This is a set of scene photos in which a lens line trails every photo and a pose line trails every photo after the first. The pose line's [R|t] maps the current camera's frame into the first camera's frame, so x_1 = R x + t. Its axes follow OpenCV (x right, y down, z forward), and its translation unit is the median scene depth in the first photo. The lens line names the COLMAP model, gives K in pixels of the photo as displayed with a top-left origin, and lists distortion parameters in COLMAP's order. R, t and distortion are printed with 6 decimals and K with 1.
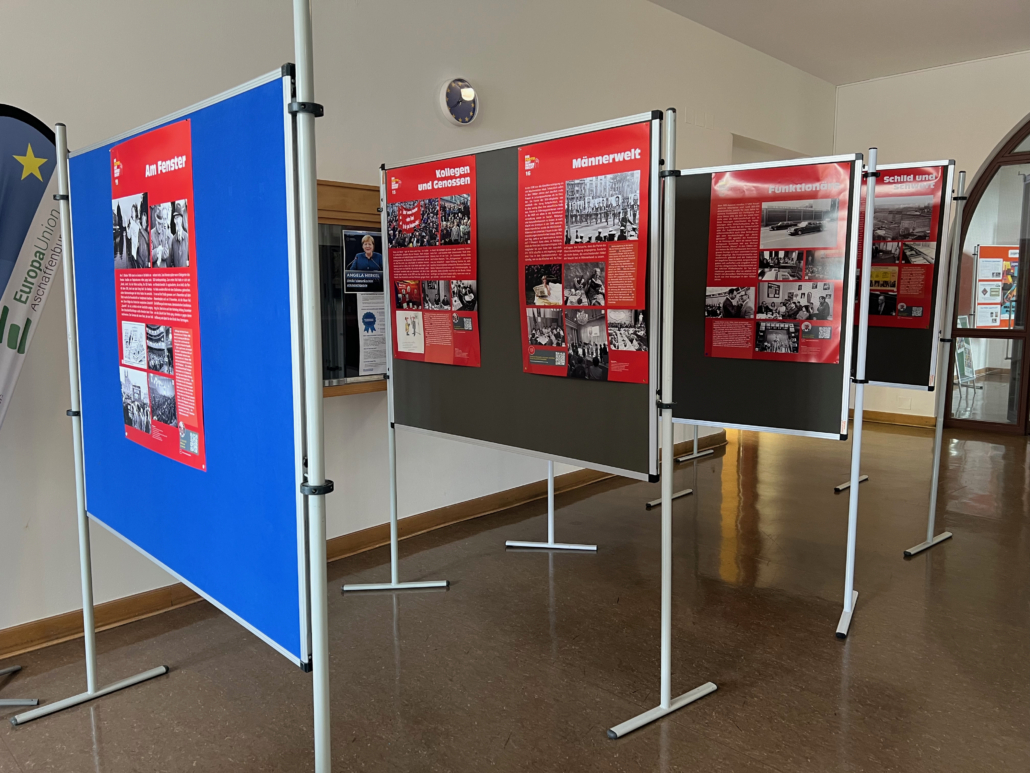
lens RADIAL K [[770.5, 0, 517.0], [0, 770.5, 387.5], [0, 0, 1]] dist [0.004685, -0.018581]
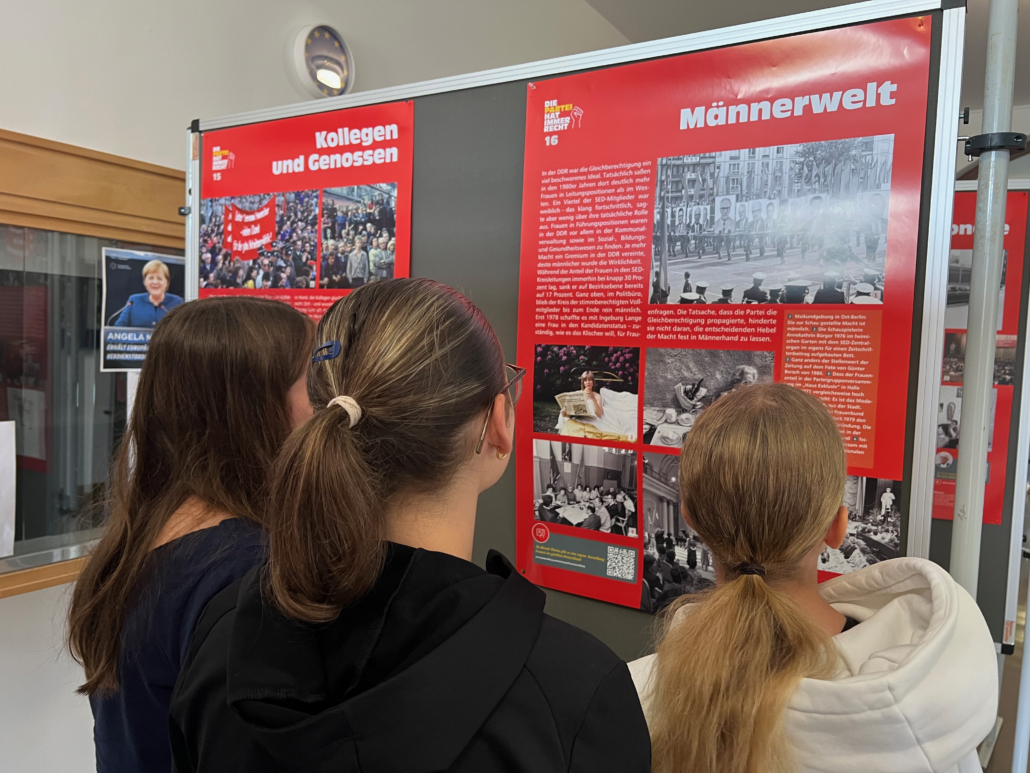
lens RADIAL K [[770.5, 0, 515.2], [0, 770.5, 382.2], [0, 0, 1]] dist [0.004685, -0.018581]
pose [[0.969096, 0.029690, 0.244892, -0.109094], [-0.011684, 0.997141, -0.074655, -0.103939], [-0.246408, 0.069486, 0.966672, 0.577059]]
